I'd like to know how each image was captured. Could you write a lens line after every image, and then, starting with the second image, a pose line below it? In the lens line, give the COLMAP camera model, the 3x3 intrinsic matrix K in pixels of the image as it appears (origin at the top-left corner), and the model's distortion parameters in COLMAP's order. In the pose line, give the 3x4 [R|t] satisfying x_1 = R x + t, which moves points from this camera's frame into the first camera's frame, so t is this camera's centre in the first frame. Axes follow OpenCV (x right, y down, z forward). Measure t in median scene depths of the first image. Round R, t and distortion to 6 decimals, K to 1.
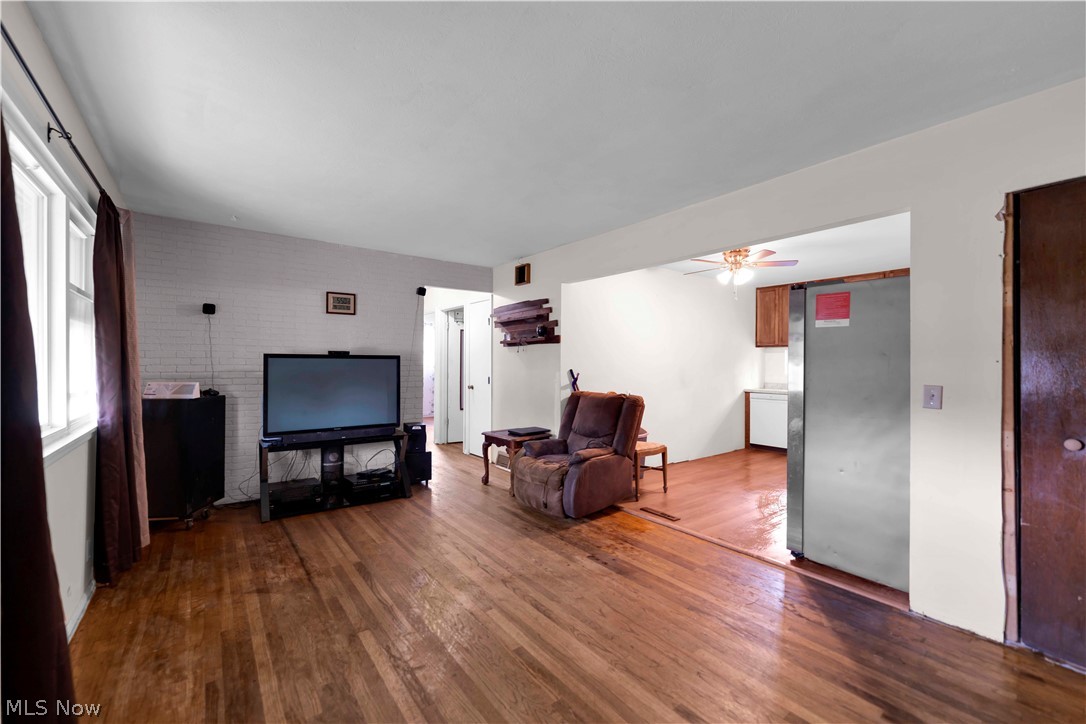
lens RADIAL K [[438.3, 0, 537.4], [0, 438.3, 362.0], [0, 0, 1]] dist [-0.000705, -0.000066]
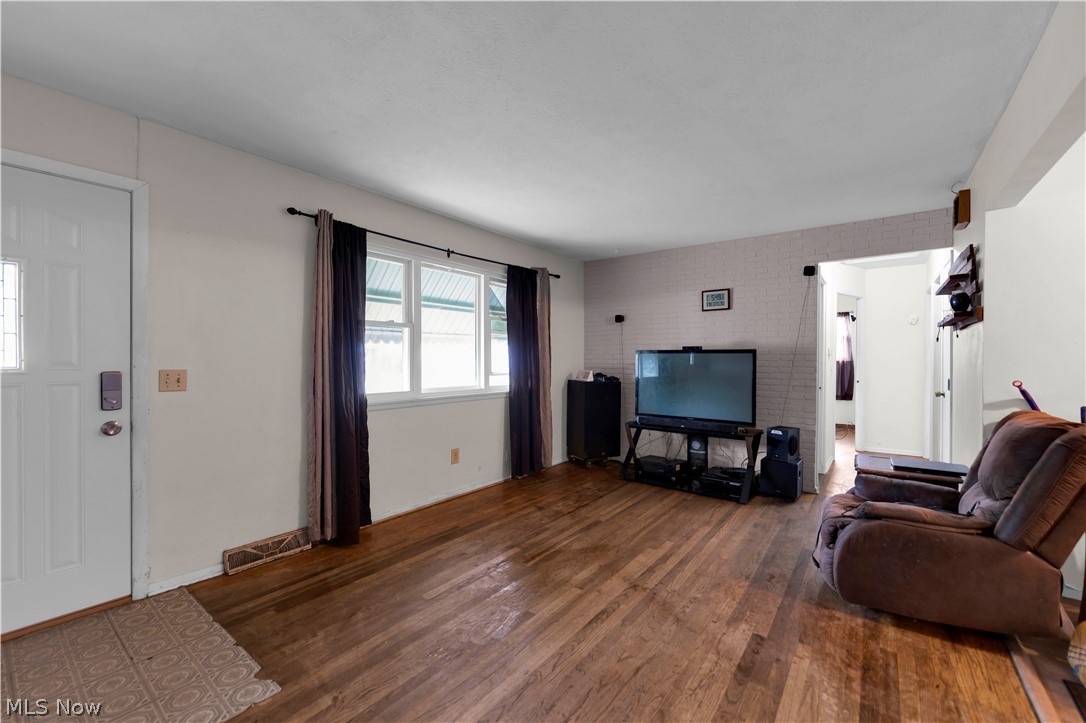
lens RADIAL K [[451.9, 0, 543.0], [0, 451.9, 361.5], [0, 0, 1]] dist [0.000312, 0.000035]
pose [[0.272248, 0.002489, -0.962224, 0.649101], [-0.002315, 0.999995, 0.001932, 0.014115], [0.962224, 0.001701, 0.272253, 0.445205]]
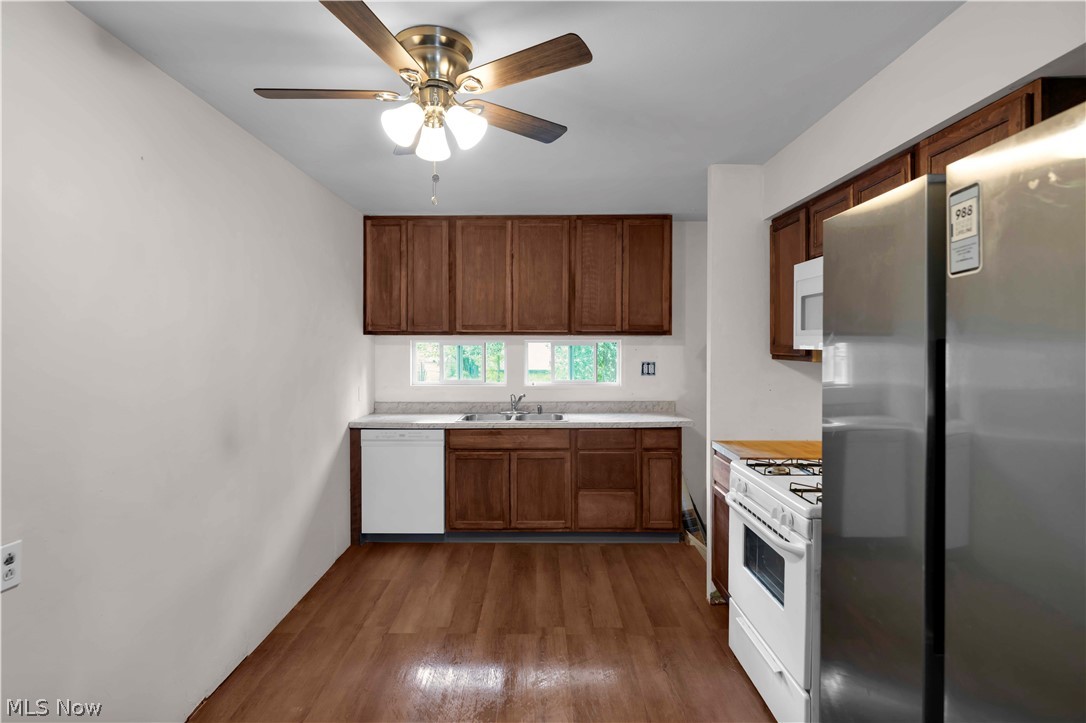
lens RADIAL K [[557.7, 0, 531.6], [0, 557.7, 349.0], [0, 0, 1]] dist [-0.000761, -0.000461]
pose [[0.619371, -0.018324, 0.784885, 0.257278], [0.005927, 0.999808, 0.018665, -0.062432], [-0.785076, -0.006908, 0.619361, 1.009384]]
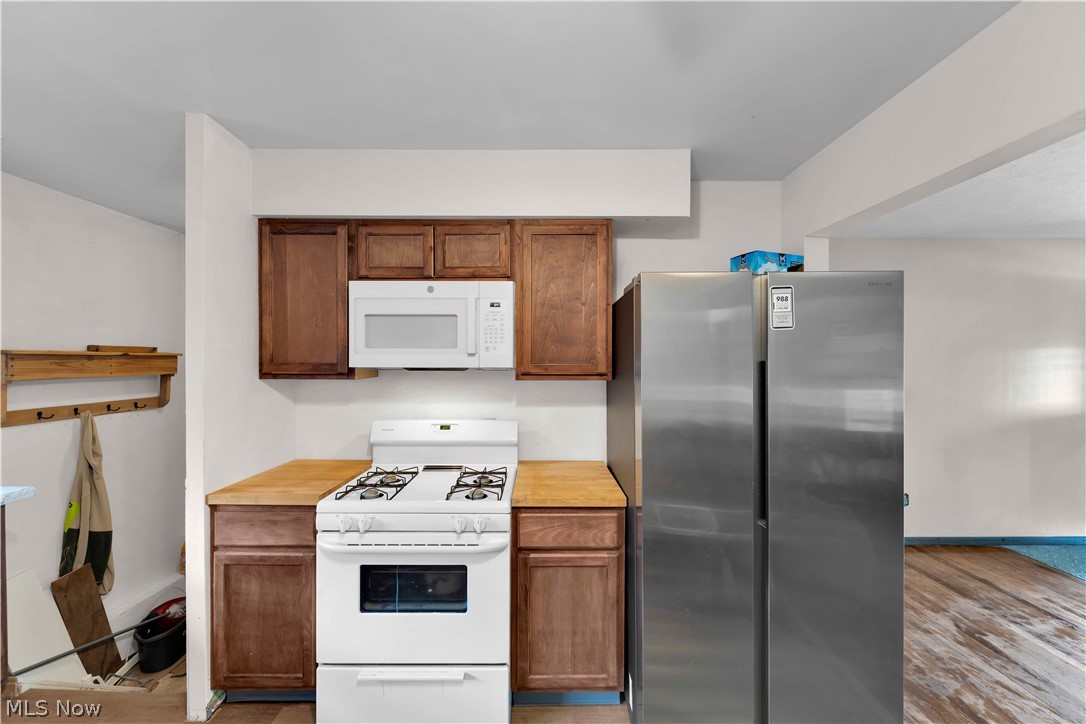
lens RADIAL K [[433.3, 0, 531.3], [0, 433.3, 362.2], [0, 0, 1]] dist [-0.000595, -0.000246]
pose [[-0.793276, -0.015323, 0.608669, 0.570971], [-0.009971, 0.999876, 0.012176, -0.061769], [-0.608780, 0.003590, -0.793331, 1.573766]]
